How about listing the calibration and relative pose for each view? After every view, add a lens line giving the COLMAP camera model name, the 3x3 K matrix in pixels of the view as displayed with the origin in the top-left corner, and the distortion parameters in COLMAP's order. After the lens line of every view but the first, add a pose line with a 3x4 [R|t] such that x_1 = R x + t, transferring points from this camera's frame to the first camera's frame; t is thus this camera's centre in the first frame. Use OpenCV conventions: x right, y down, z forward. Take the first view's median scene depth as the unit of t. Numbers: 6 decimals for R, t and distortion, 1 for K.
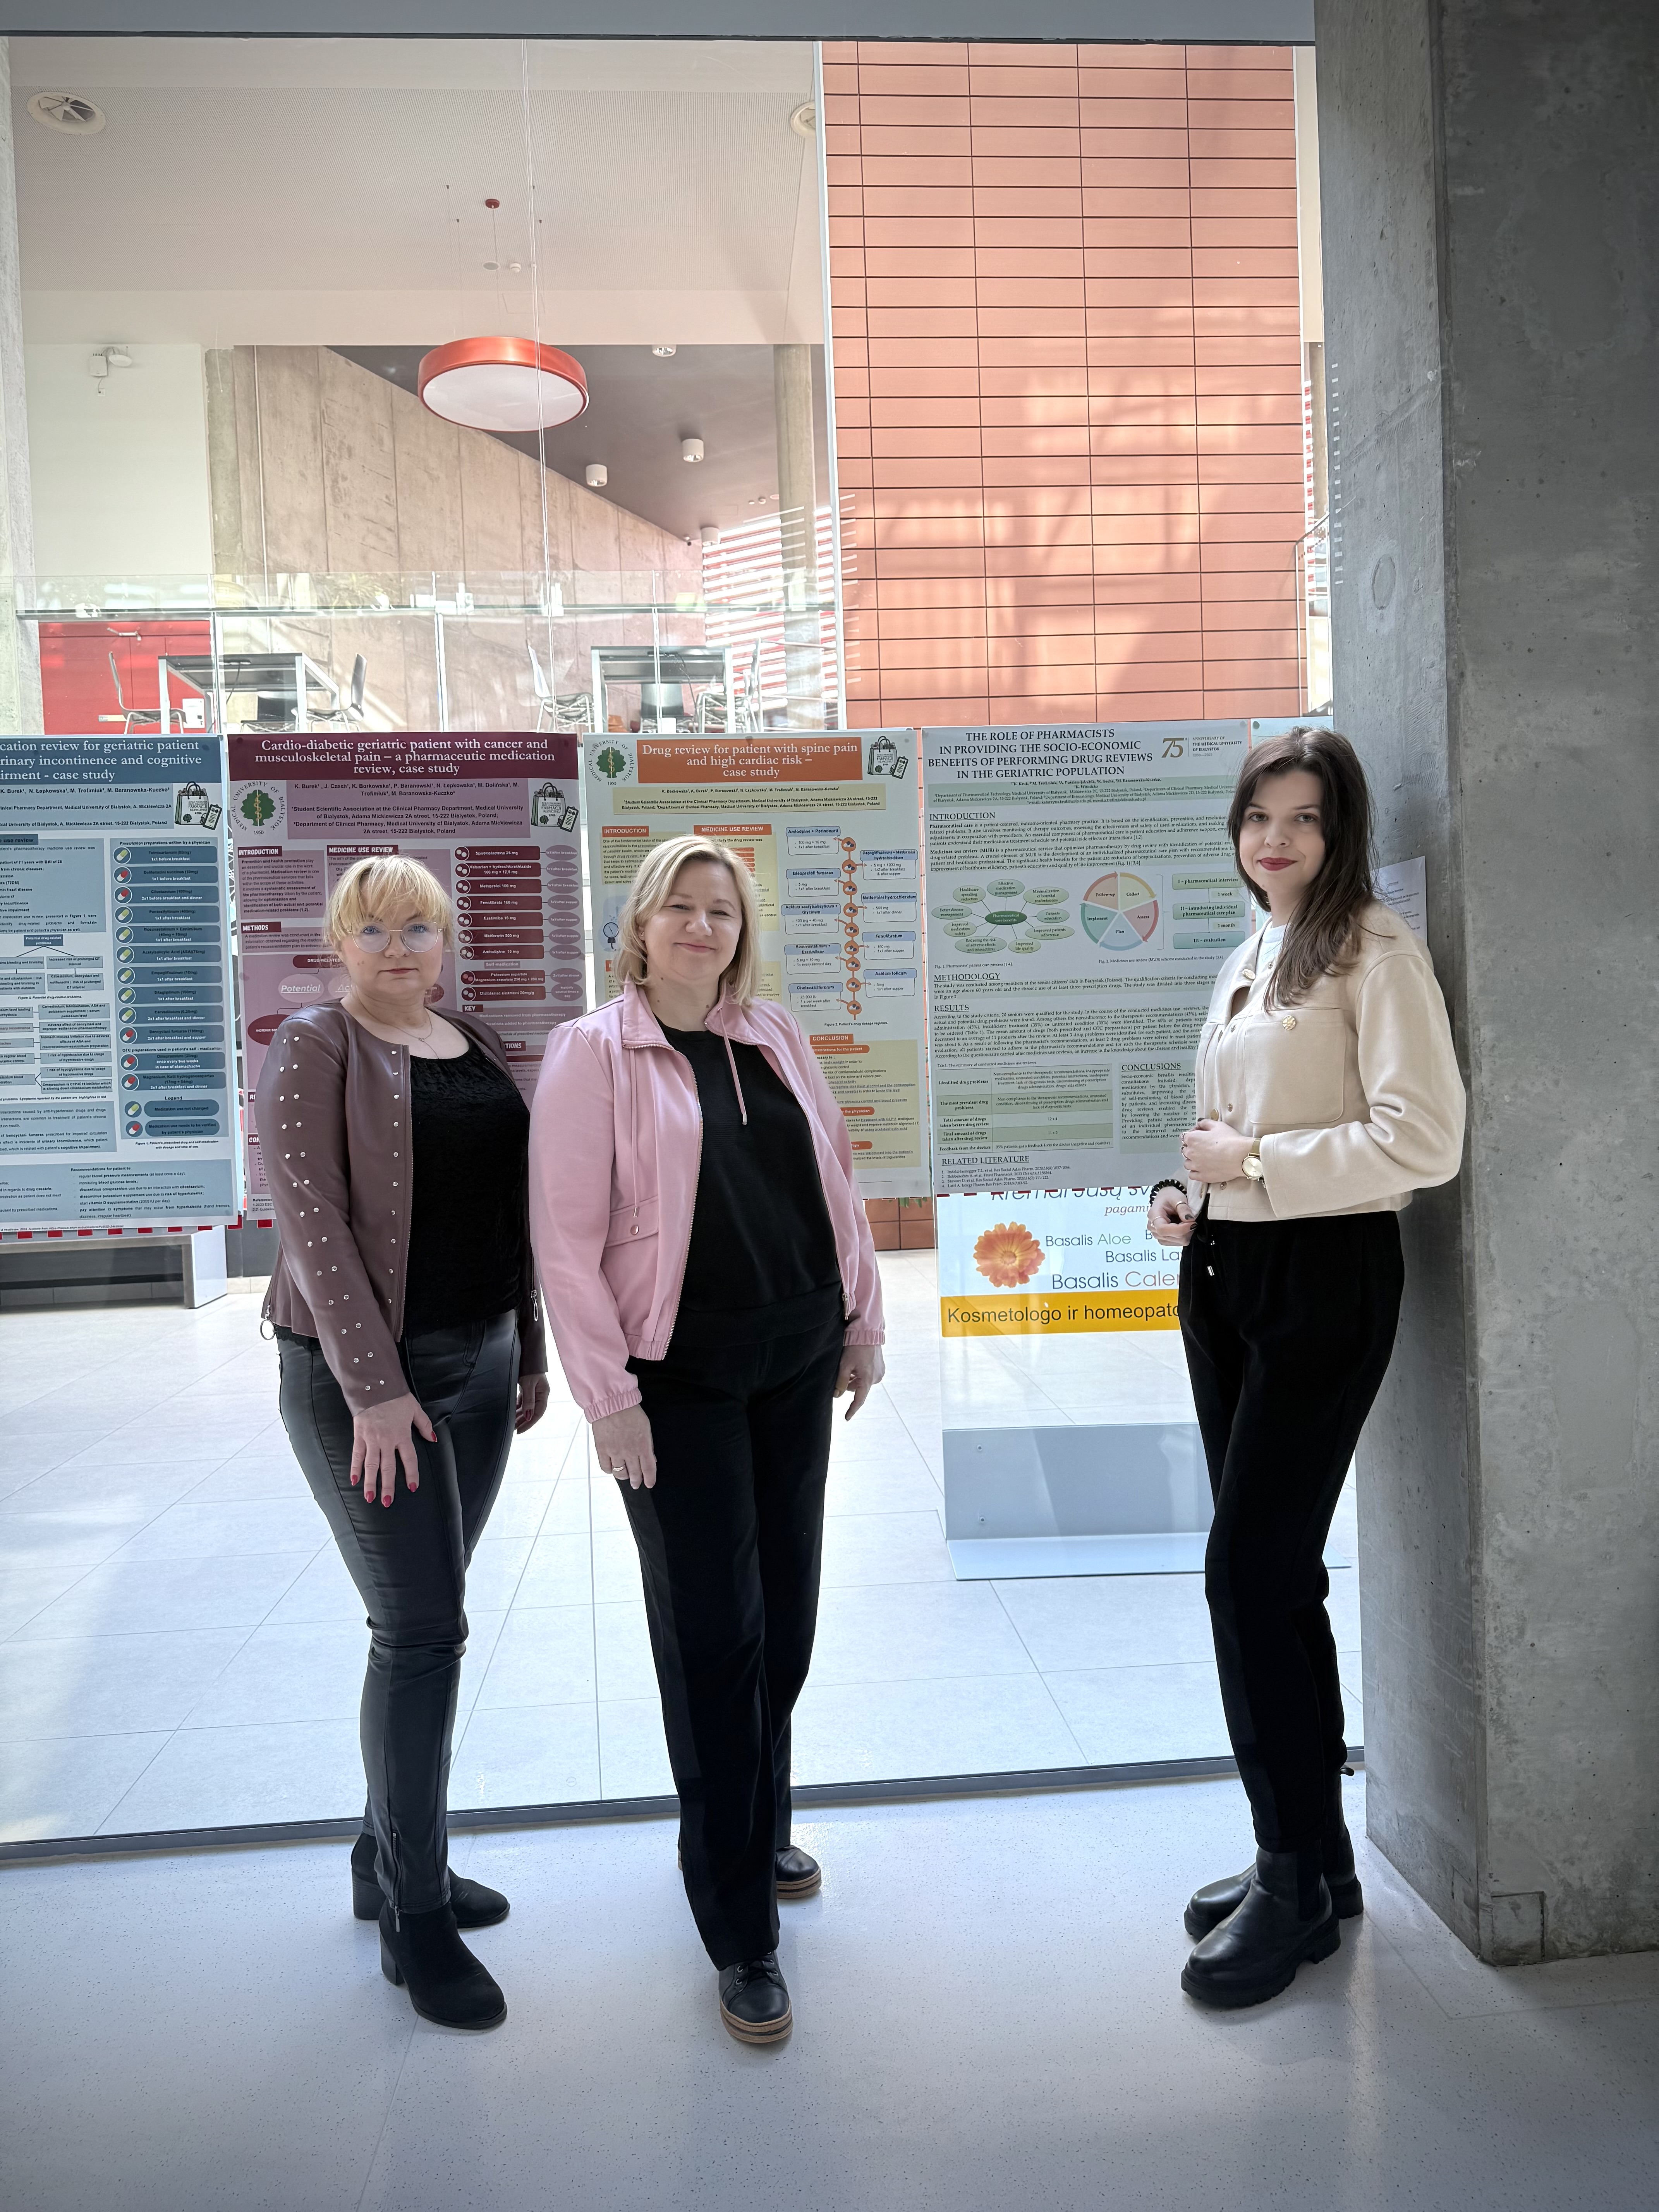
lens RADIAL K [[1565.4, 0, 830.5], [0, 1565.4, 1110.7], [0, 0, 1]] dist [-0.004815, -0.012997]
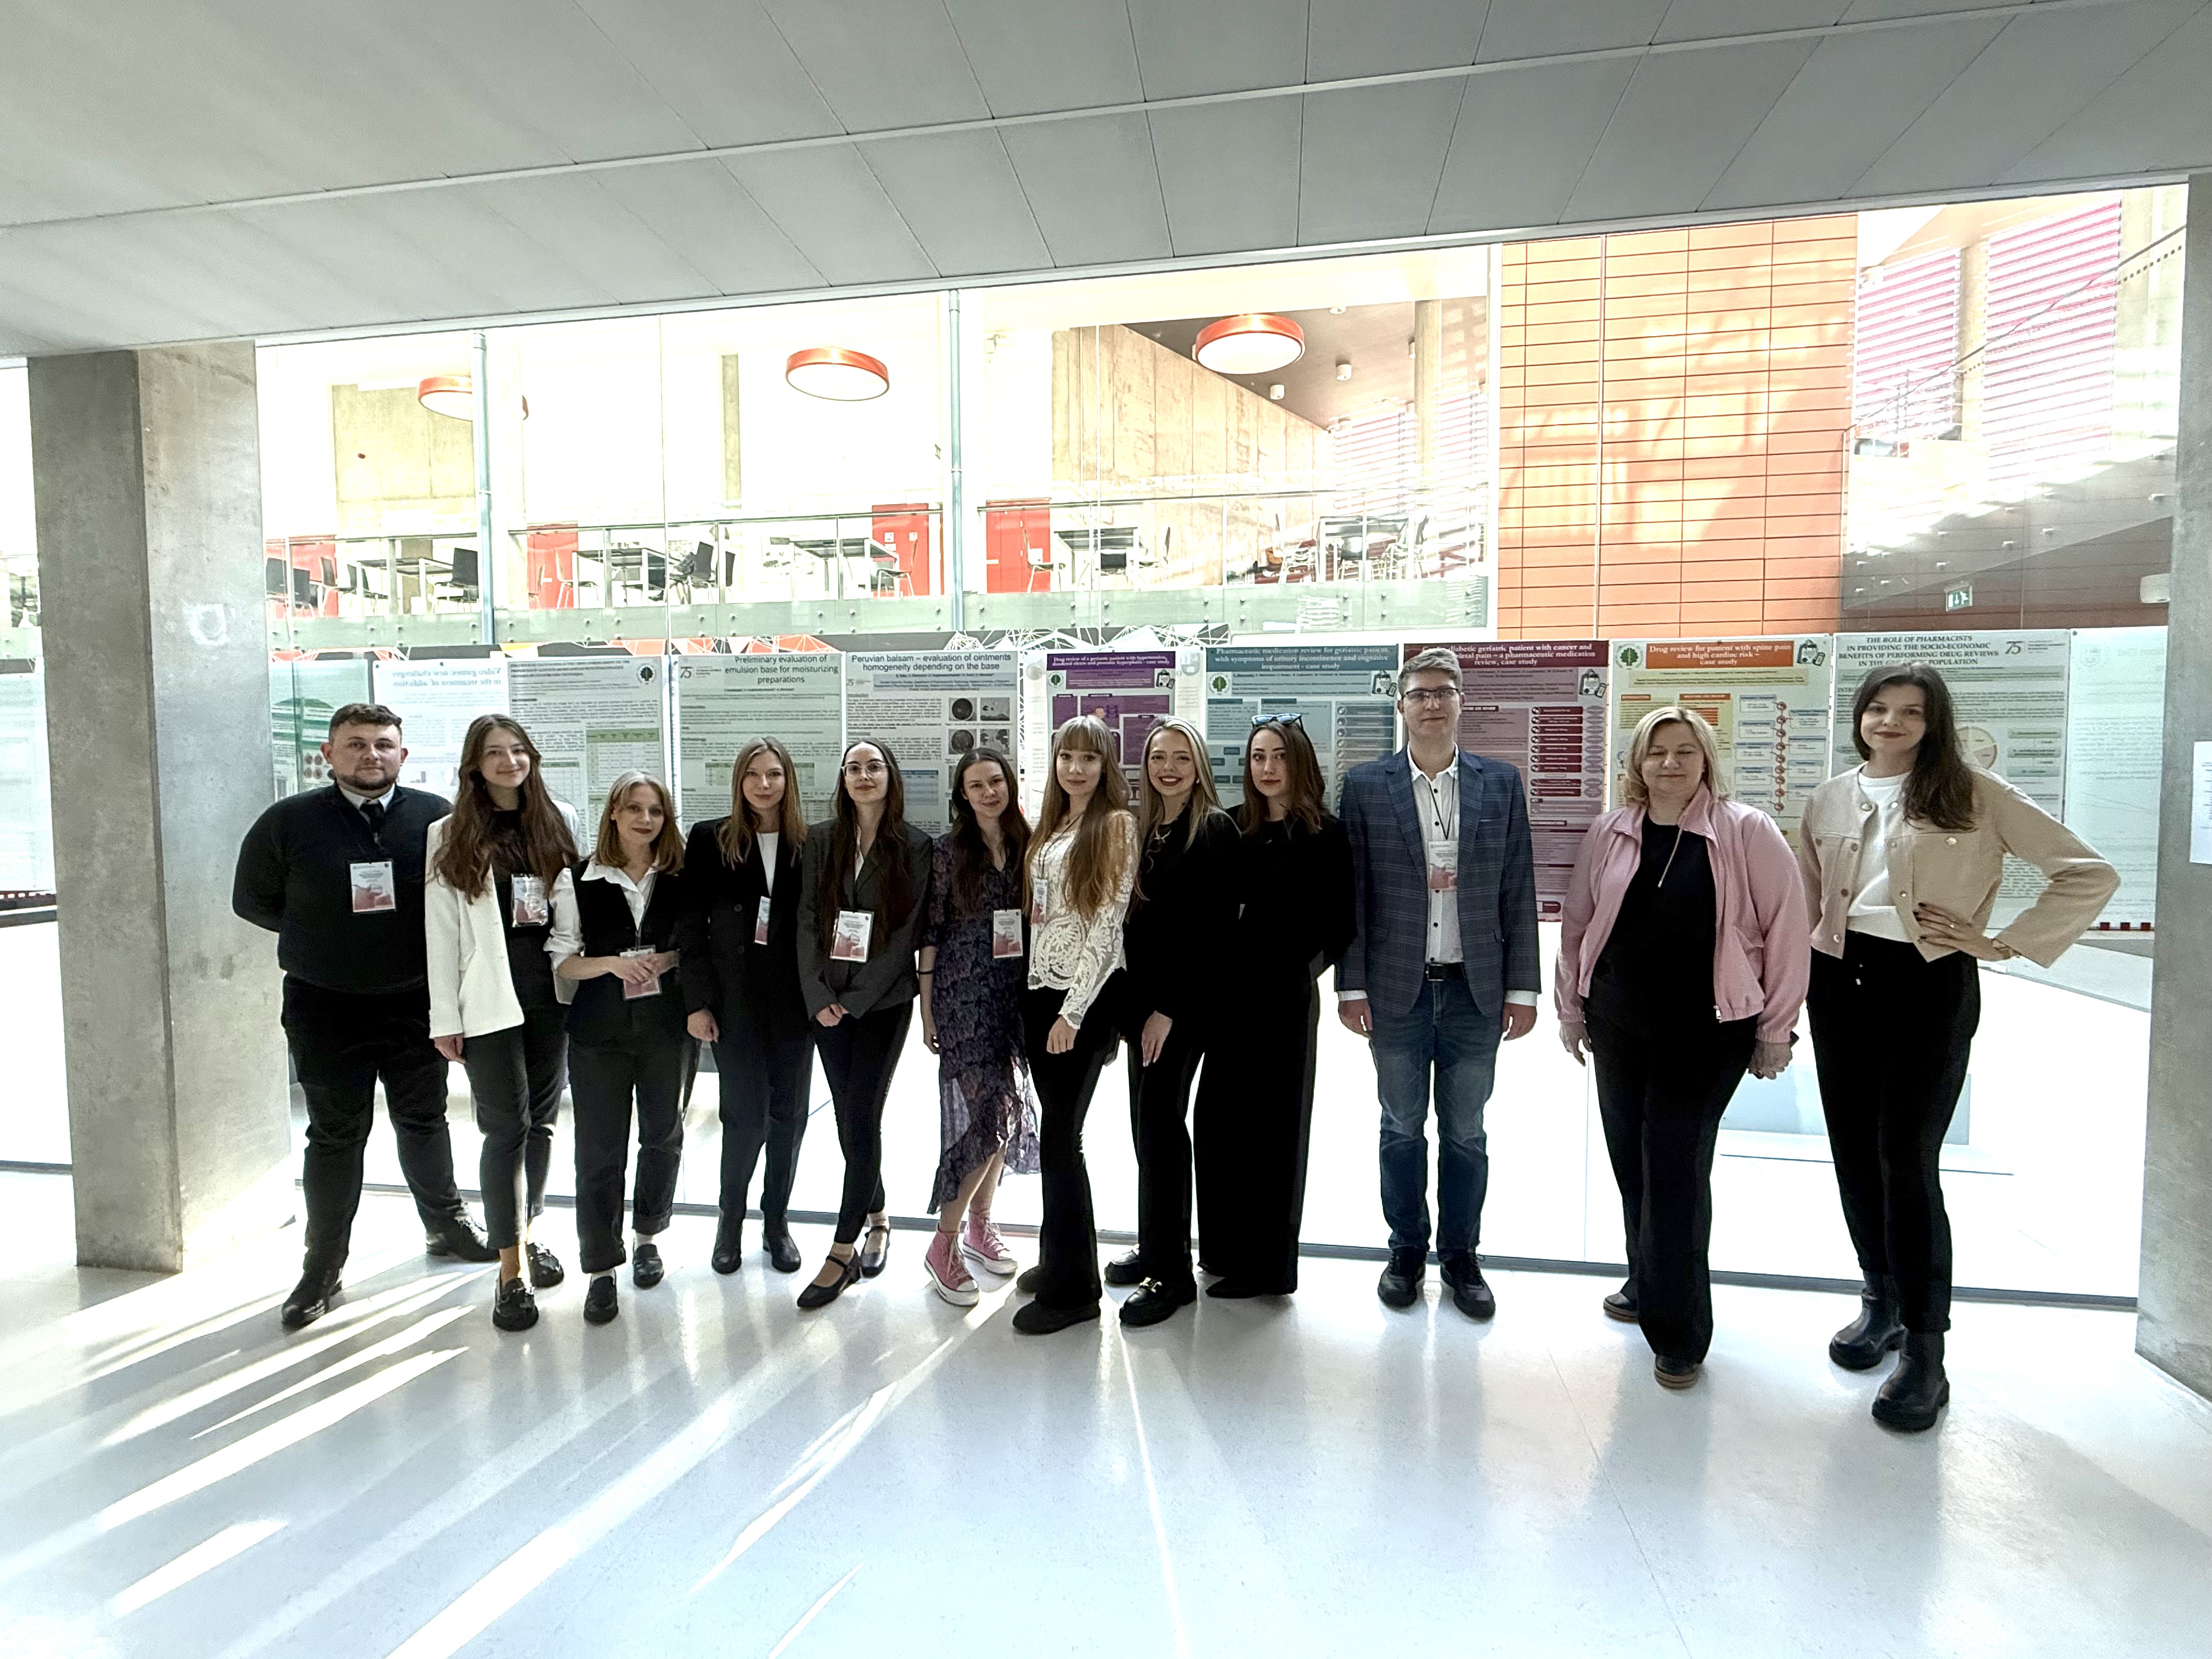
lens RADIAL K [[1020.5, 0, 1103.9], [0, 1020.5, 829.2], [0, 0, 1]] dist [-0.012642, -0.001407]
pose [[0.969544, 0.039726, -0.241673, -0.119665], [-0.031531, 0.998792, 0.037684, -0.017469], [0.242878, -0.028916, 0.969626, -0.057603]]
